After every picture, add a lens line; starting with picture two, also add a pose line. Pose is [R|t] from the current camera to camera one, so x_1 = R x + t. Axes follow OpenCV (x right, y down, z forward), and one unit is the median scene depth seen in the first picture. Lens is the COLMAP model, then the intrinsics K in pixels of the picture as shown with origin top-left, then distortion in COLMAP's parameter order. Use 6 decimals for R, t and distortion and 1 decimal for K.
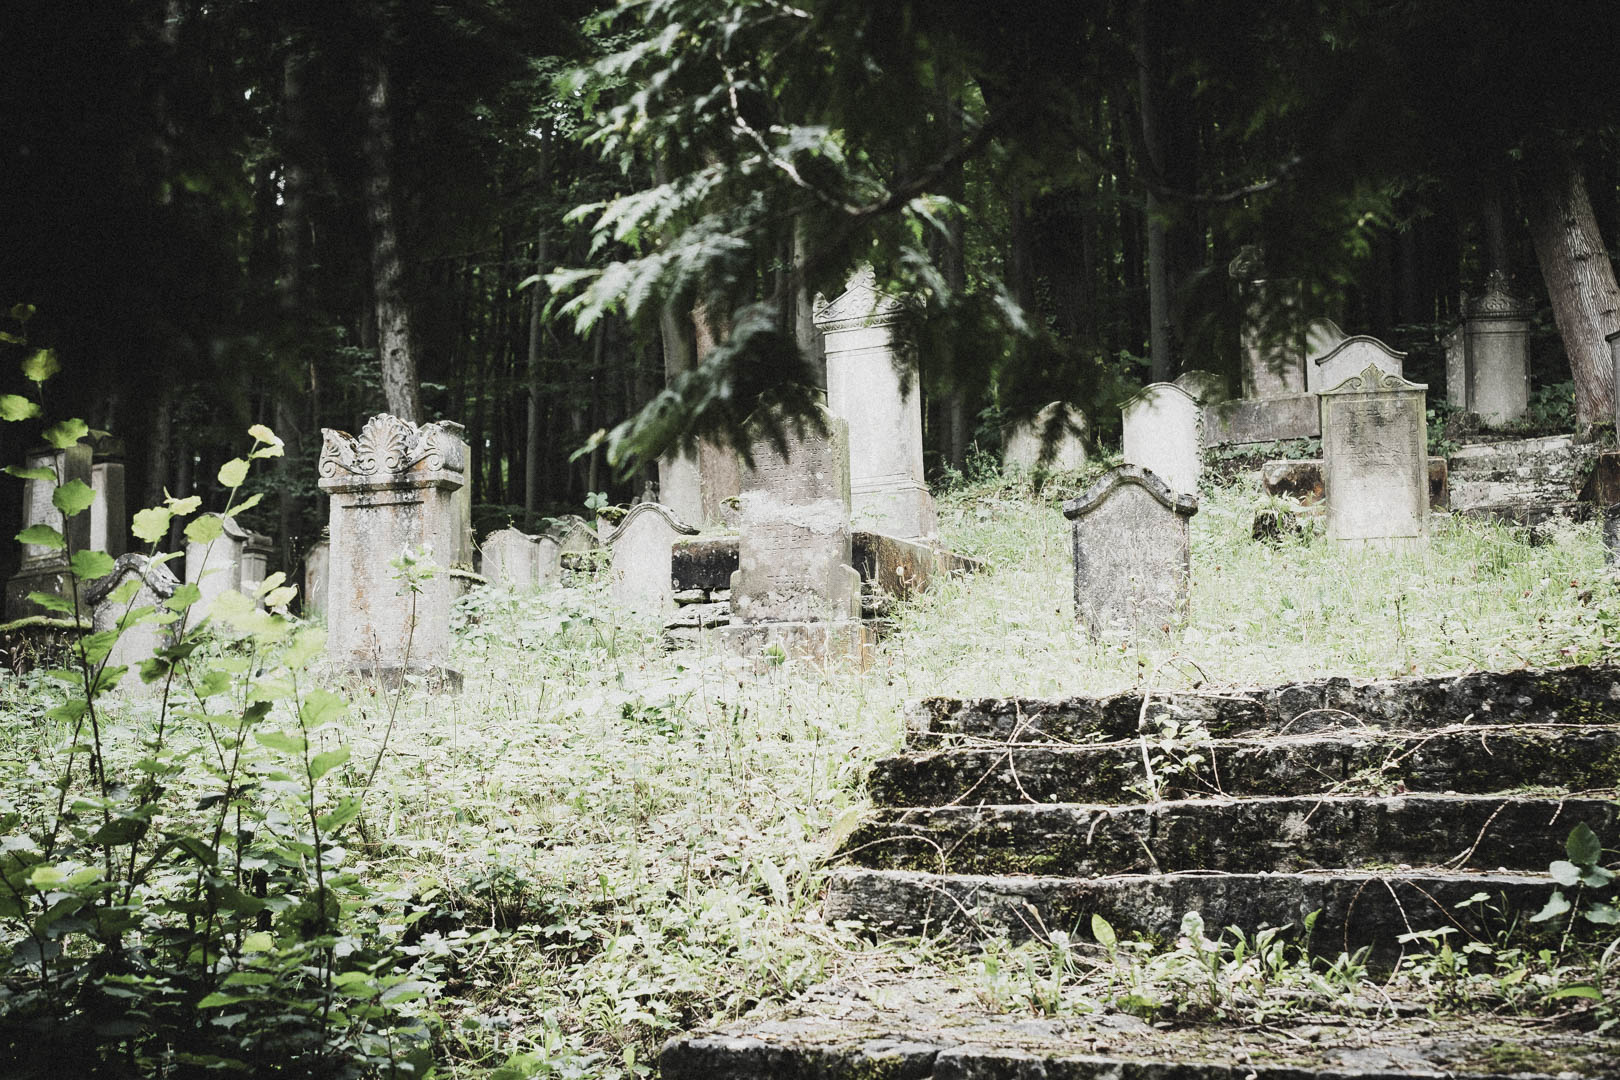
lens RADIAL K [[2384.6, 0, 811.3], [0, 2384.6, 540.3], [0, 0, 1]] dist [-0.002940, 0.000000]
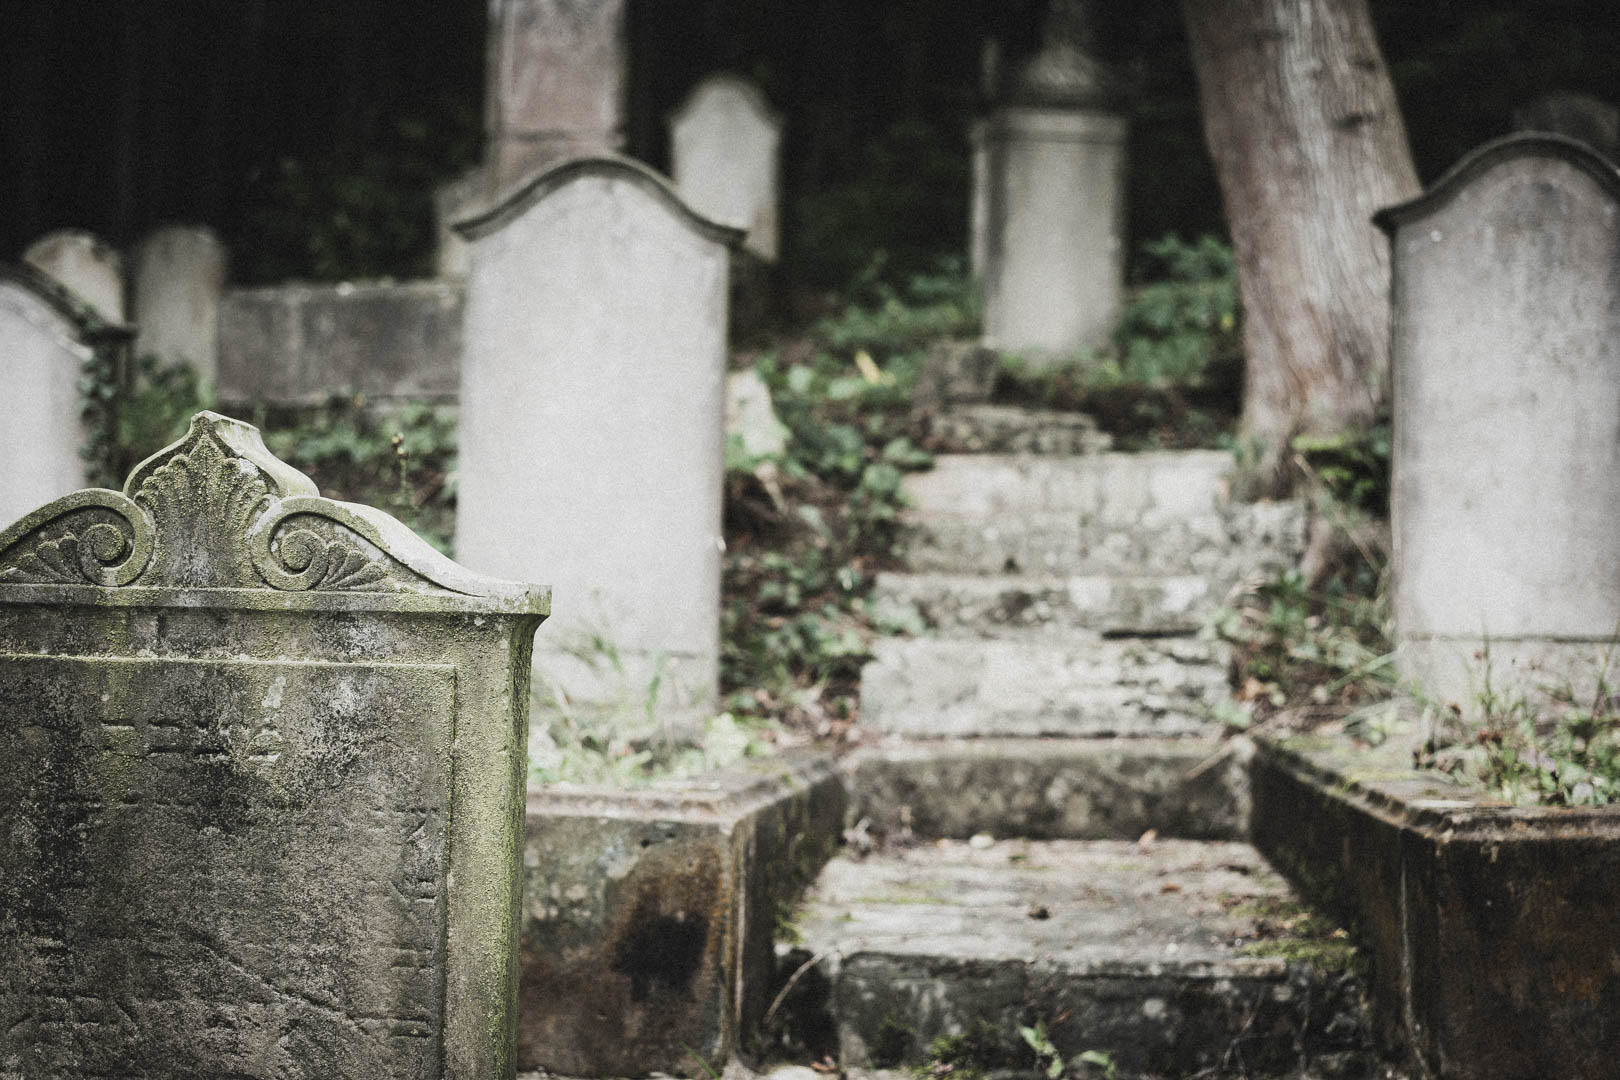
lens RADIAL K [[2384.6, 0, 809.3], [0, 2384.6, 539.2], [0, 0, 1]] dist [-0.002940, 0.000000]
pose [[0.983854, 0.036610, 0.175188, 0.196483], [-0.055954, 0.992706, 0.106787, -0.068041], [-0.170001, -0.114865, 0.978726, 0.664948]]
